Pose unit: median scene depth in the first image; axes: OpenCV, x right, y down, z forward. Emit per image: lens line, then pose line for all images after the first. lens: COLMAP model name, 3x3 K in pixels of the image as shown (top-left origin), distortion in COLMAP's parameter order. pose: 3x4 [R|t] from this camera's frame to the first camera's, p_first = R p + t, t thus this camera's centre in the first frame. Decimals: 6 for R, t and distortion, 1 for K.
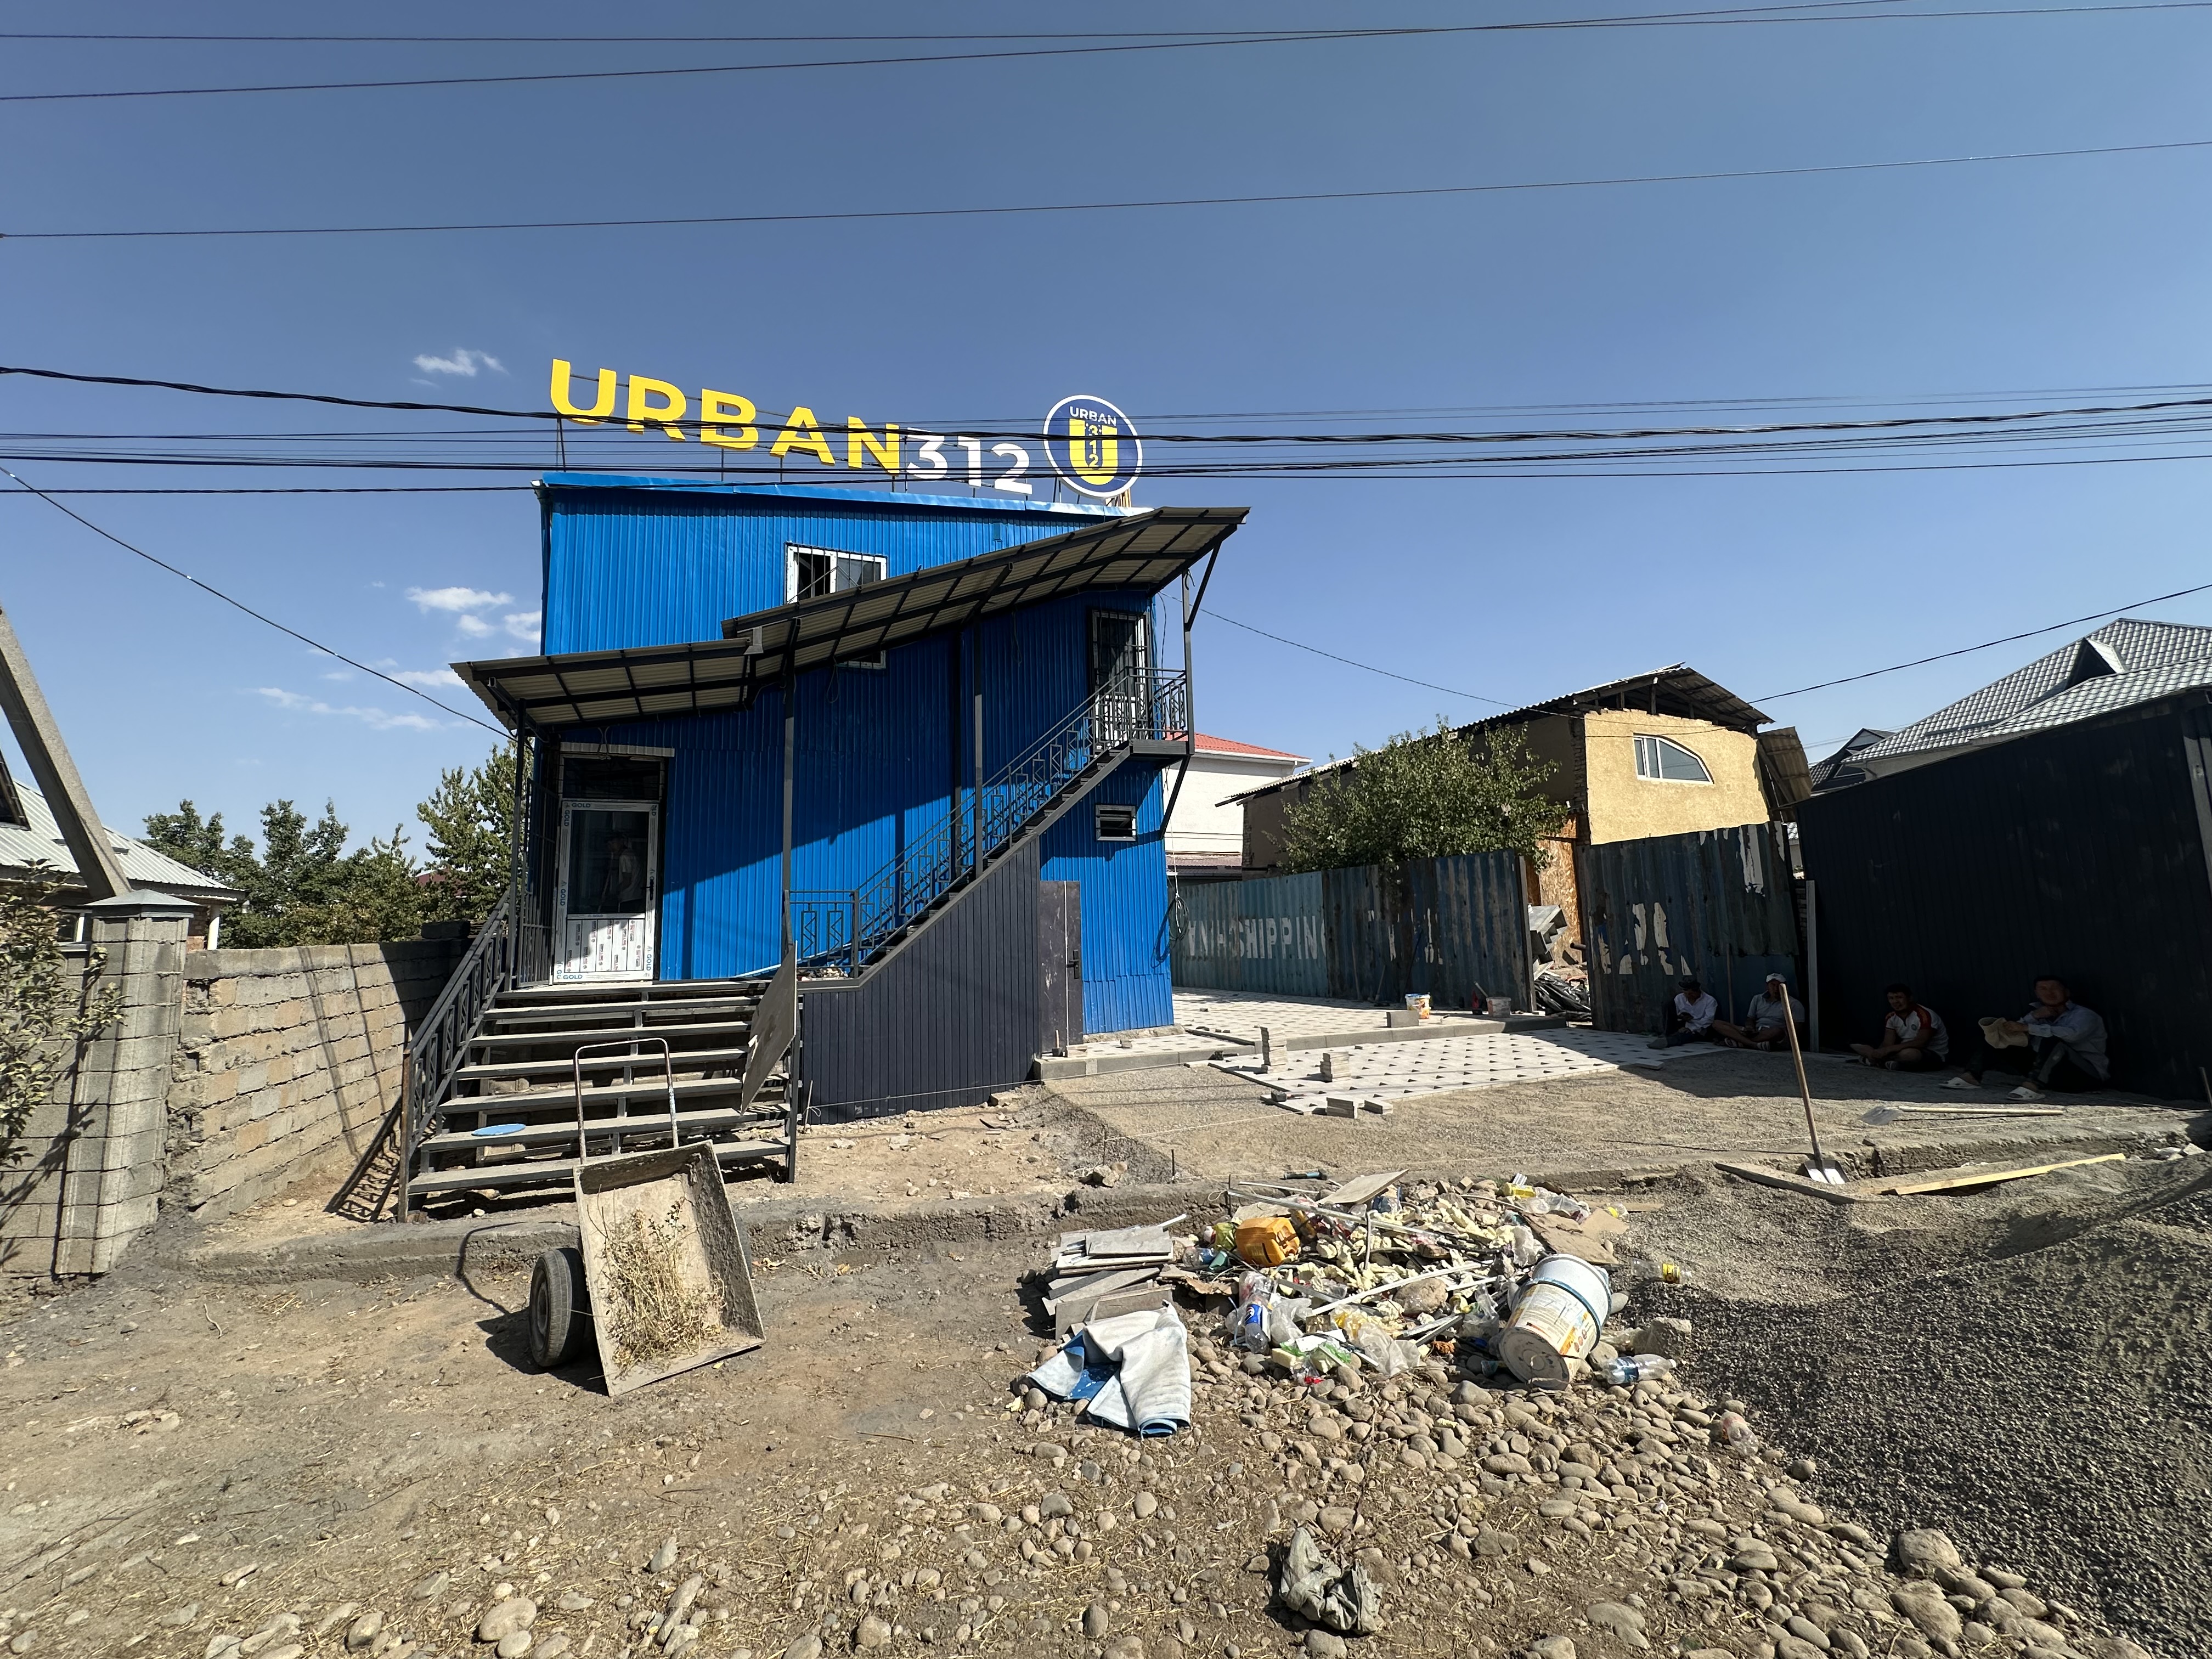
lens RADIAL K [[885.8, 0, 1106.0], [0, 885.8, 829.5], [0, 0, 1]] dist [-0.001558, 0.000698]
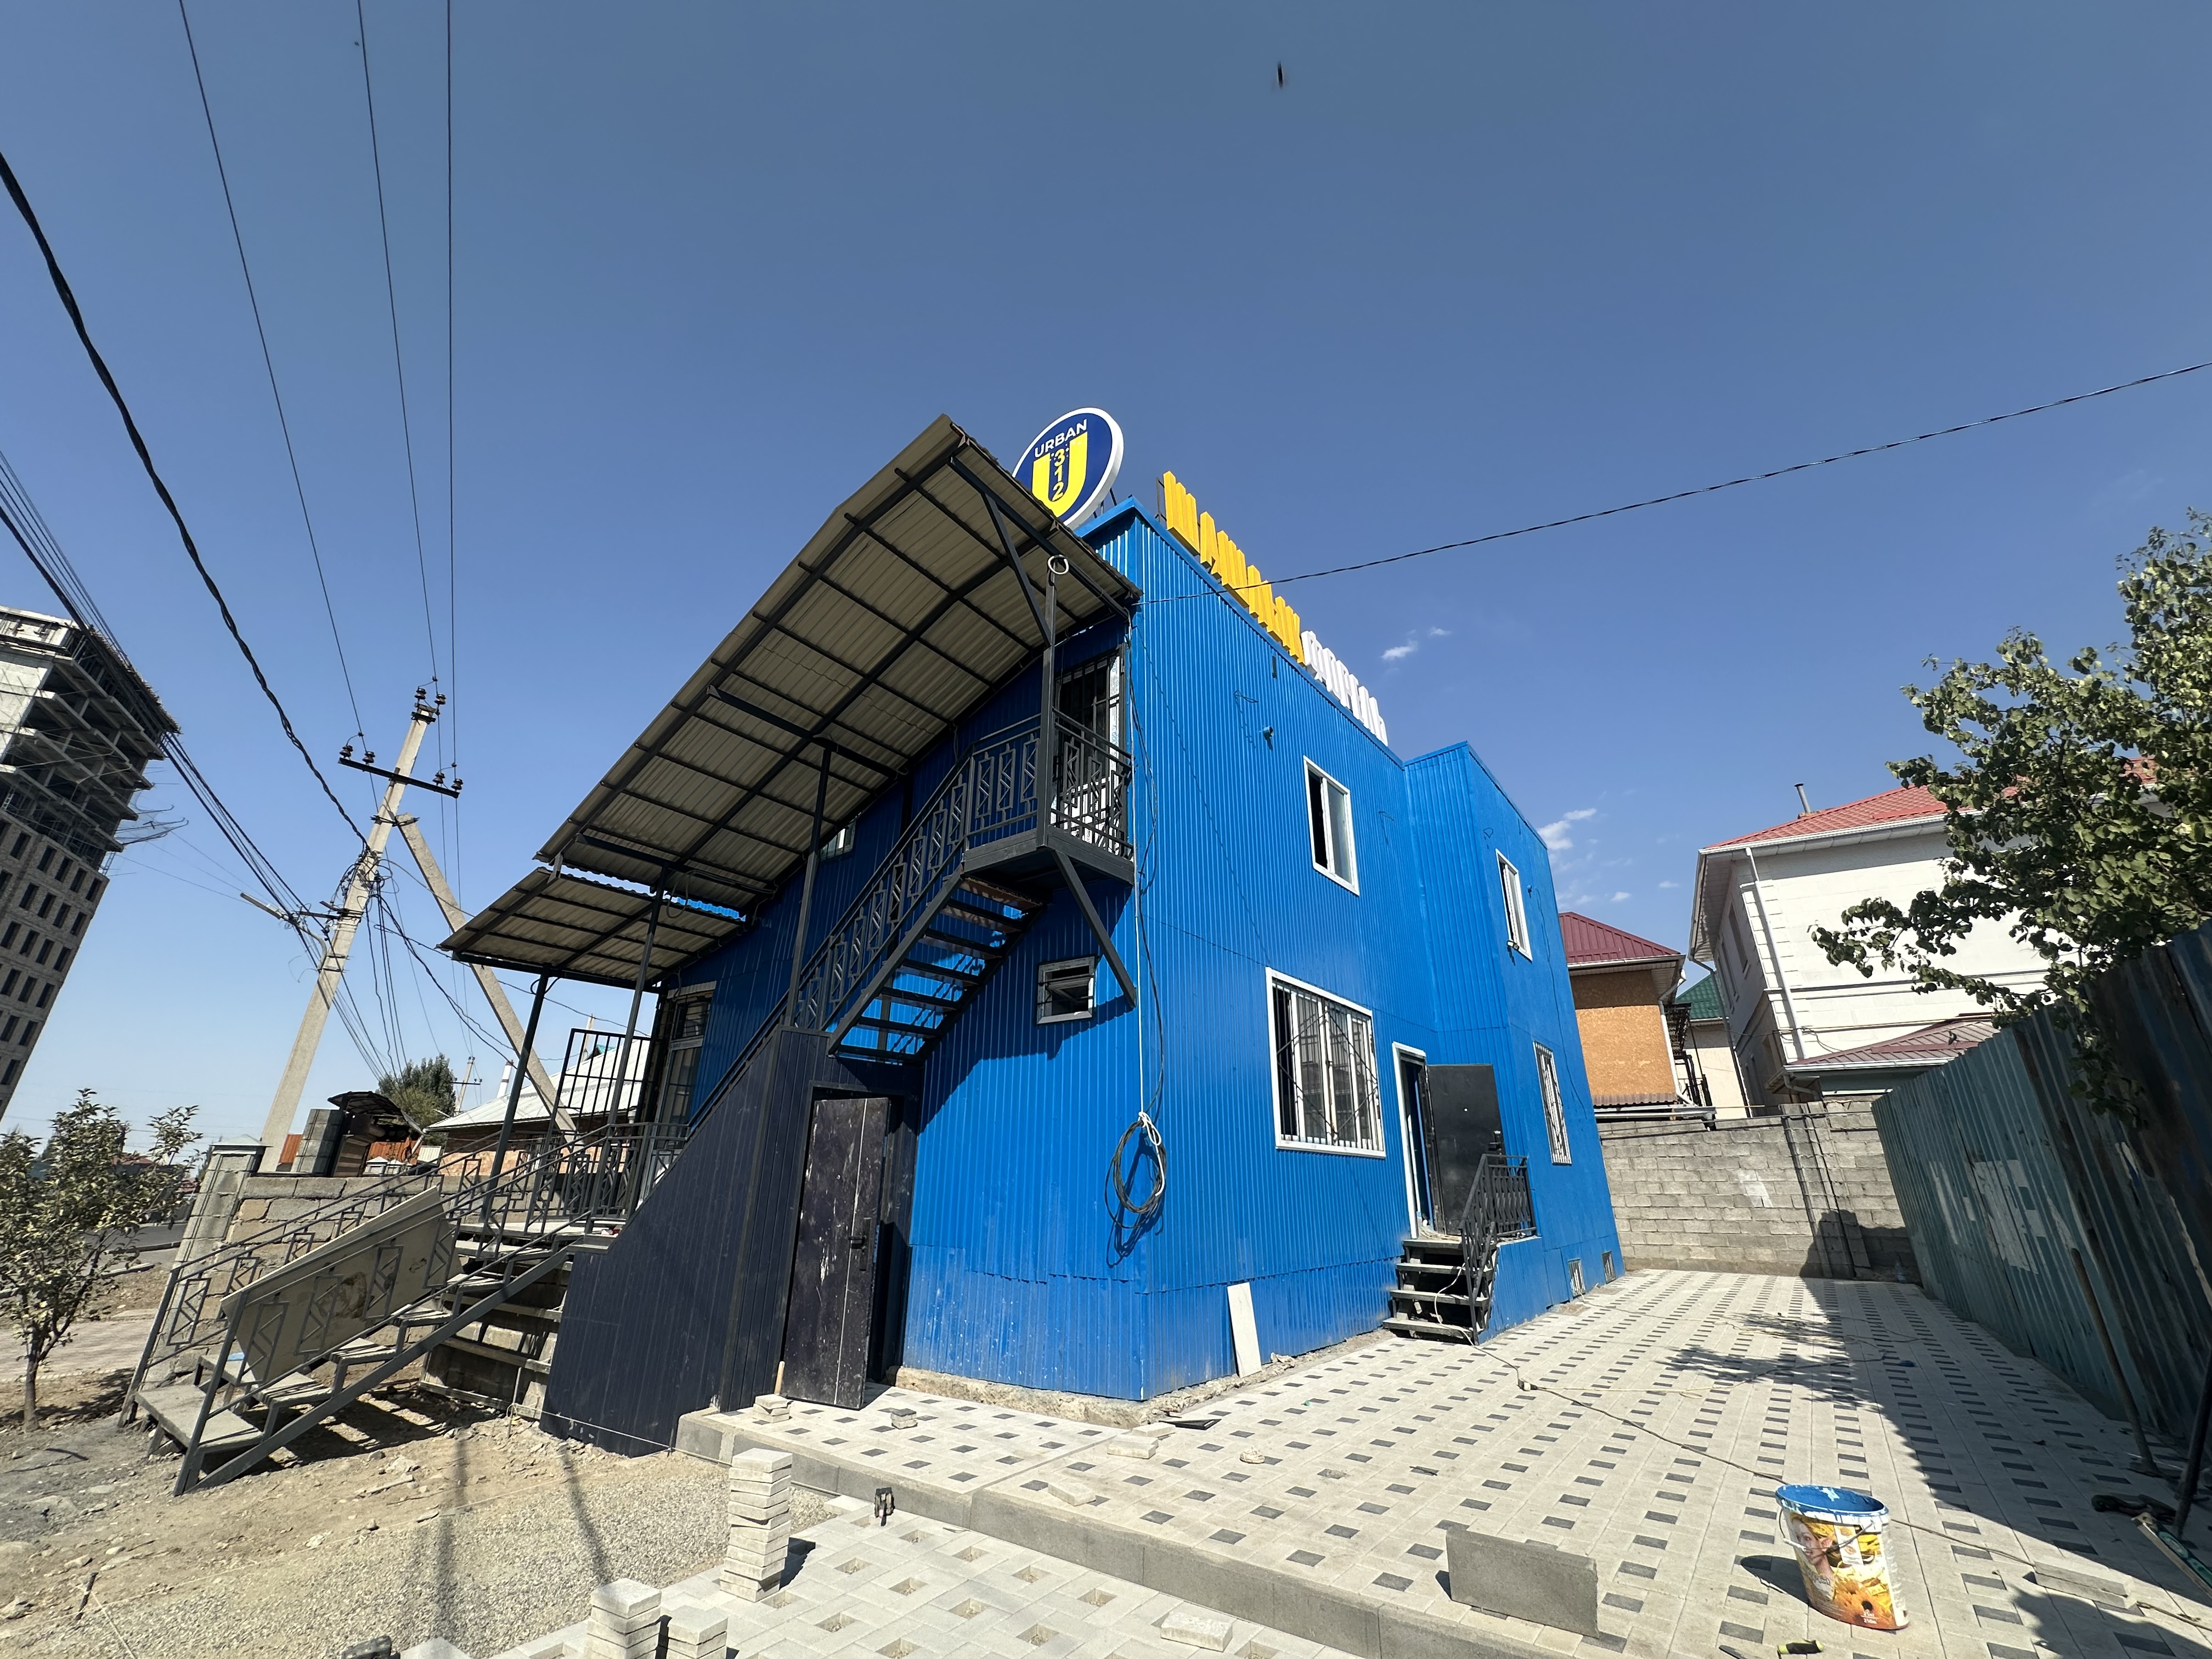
lens RADIAL K [[885.8, 0, 1106.0], [0, 885.8, 829.5], [0, 0, 1]] dist [-0.001558, 0.000698]
pose [[0.520519, -0.285572, -0.804679, 0.530179], [0.082313, 0.954806, -0.285605, 0.060872], [0.849873, 0.082428, 0.520501, 0.704151]]
